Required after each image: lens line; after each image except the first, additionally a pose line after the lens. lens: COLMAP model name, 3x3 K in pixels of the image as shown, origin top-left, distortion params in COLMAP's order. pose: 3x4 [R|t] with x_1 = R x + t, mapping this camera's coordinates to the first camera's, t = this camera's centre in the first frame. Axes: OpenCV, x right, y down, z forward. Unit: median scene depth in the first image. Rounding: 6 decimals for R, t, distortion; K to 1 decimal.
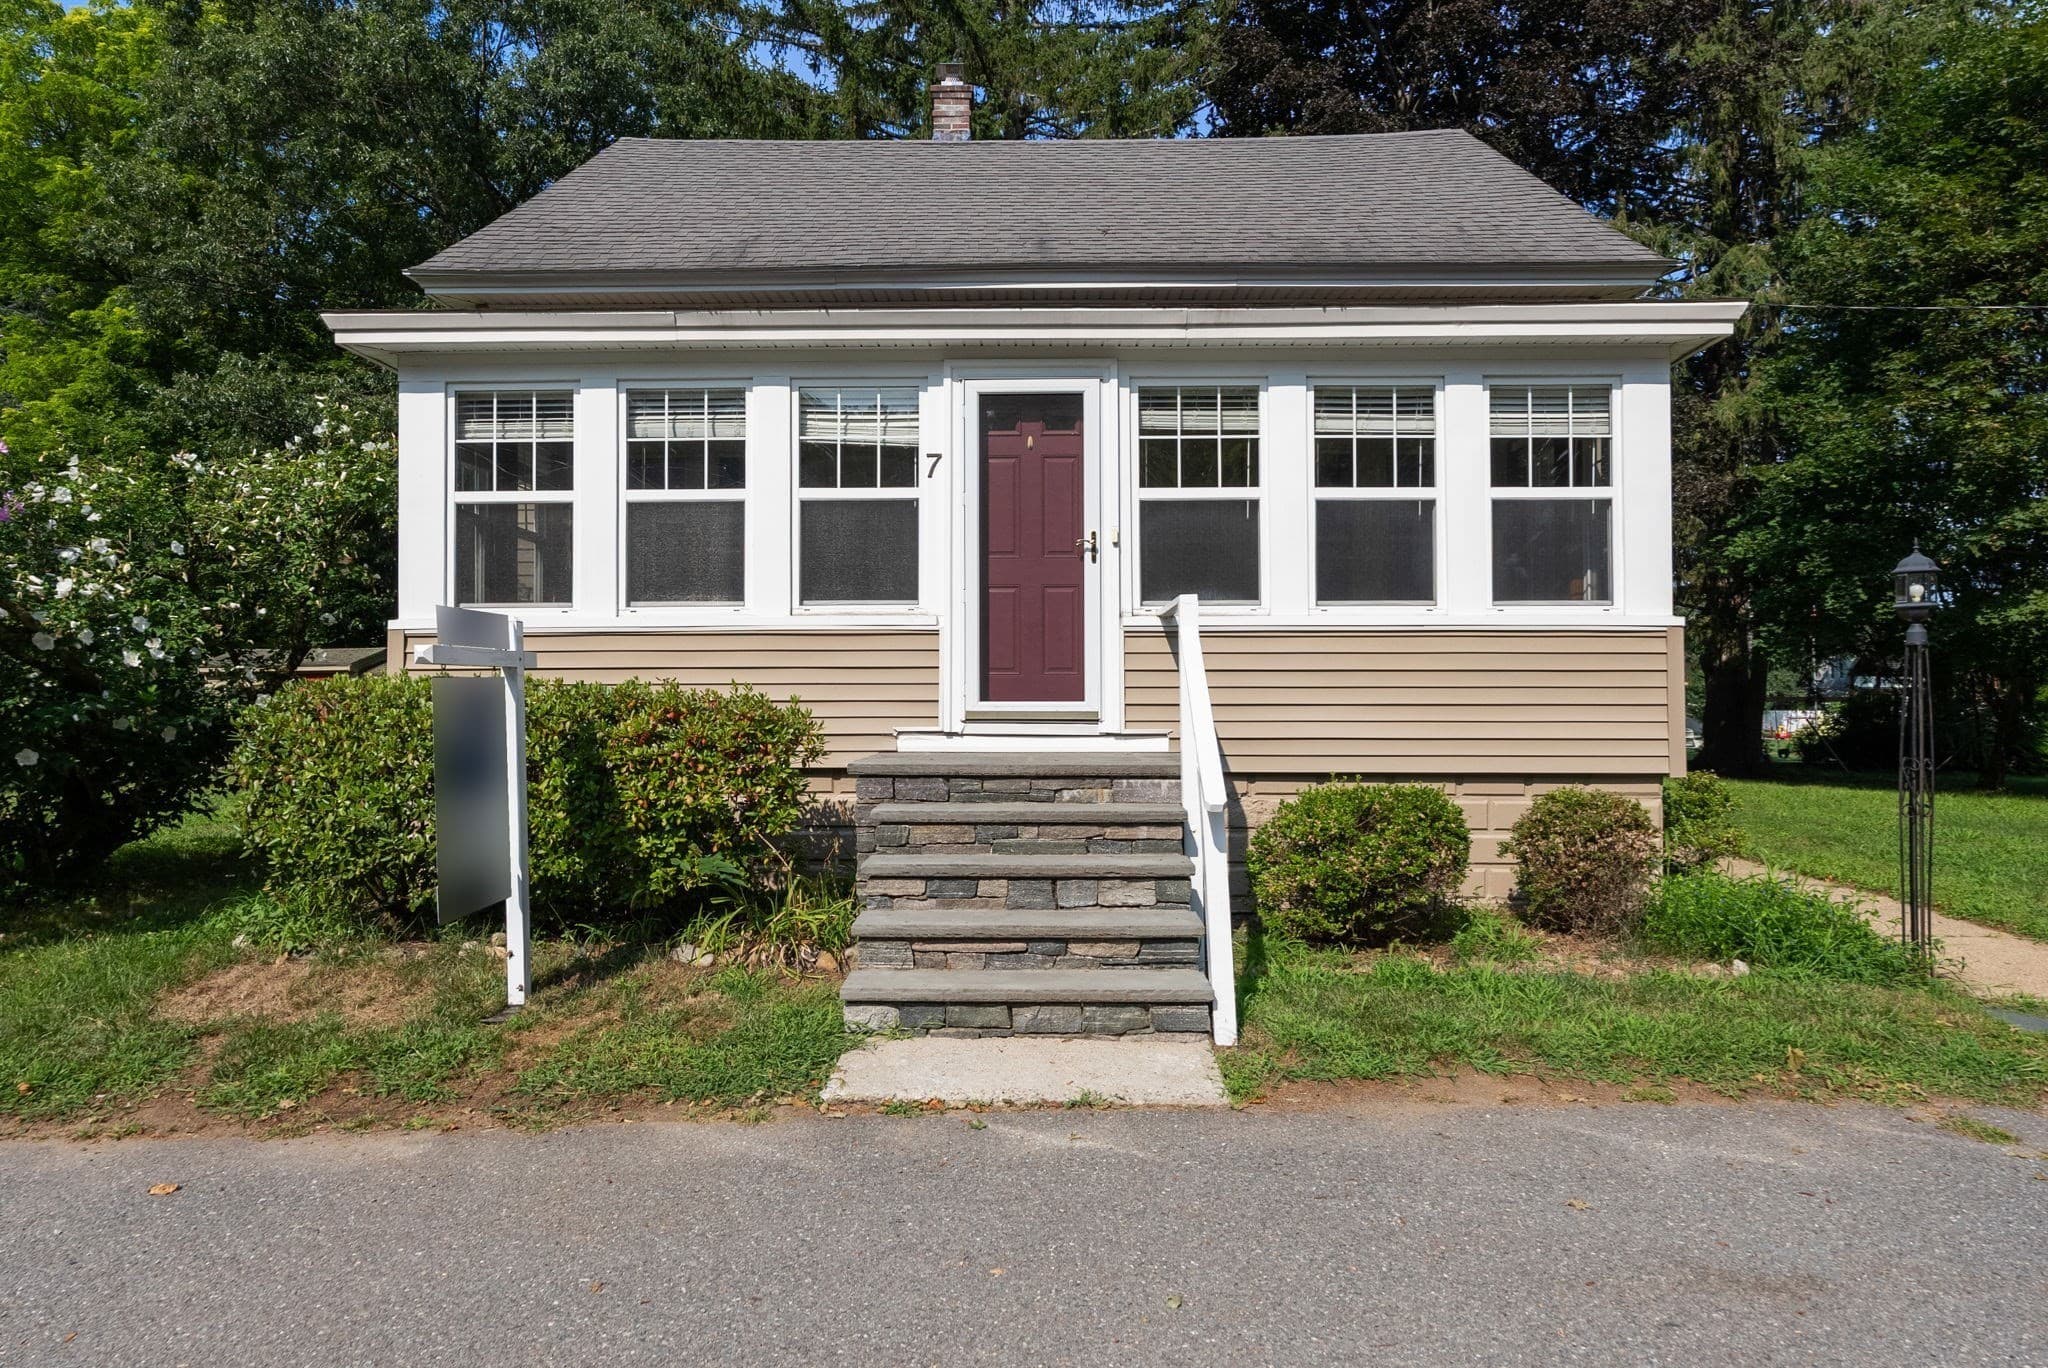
lens RADIAL K [[1274.6, 0, 1014.4], [0, 1274.6, 624.6], [0, 0, 1]] dist [0.007382, 0.006478]
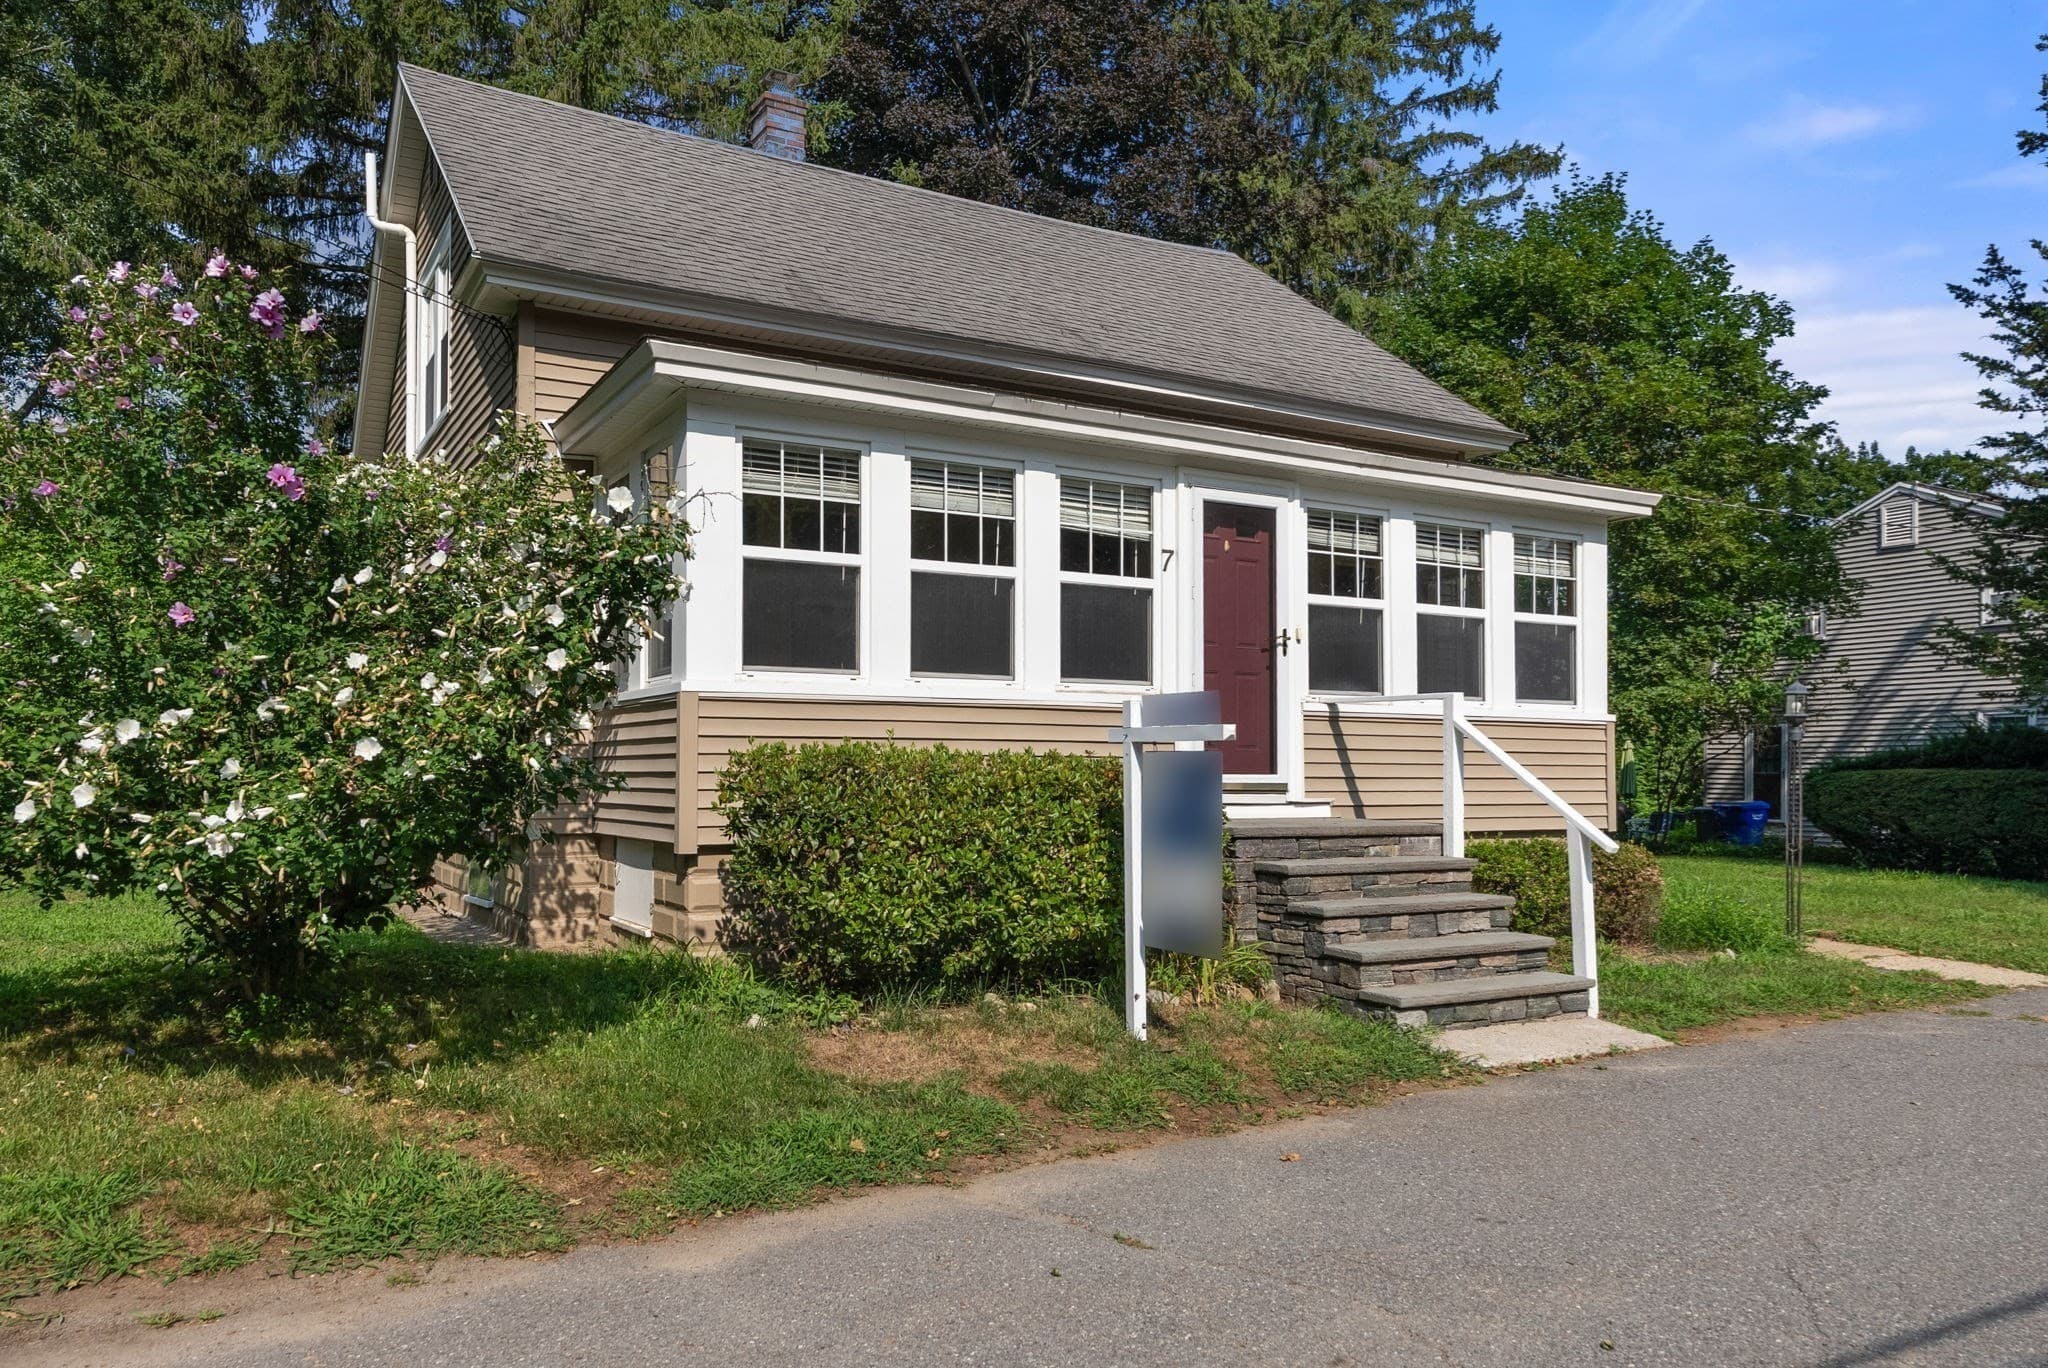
lens RADIAL K [[1543.7, 0, 1024.5], [0, 1543.7, 690.1], [0, 0, 1]] dist [-0.007413, -0.001769]
pose [[0.841975, 0.034594, 0.538406, -0.885306], [-0.031750, 0.999390, -0.014562, 0.010429], [-0.538581, -0.004834, 0.842560, -0.055911]]
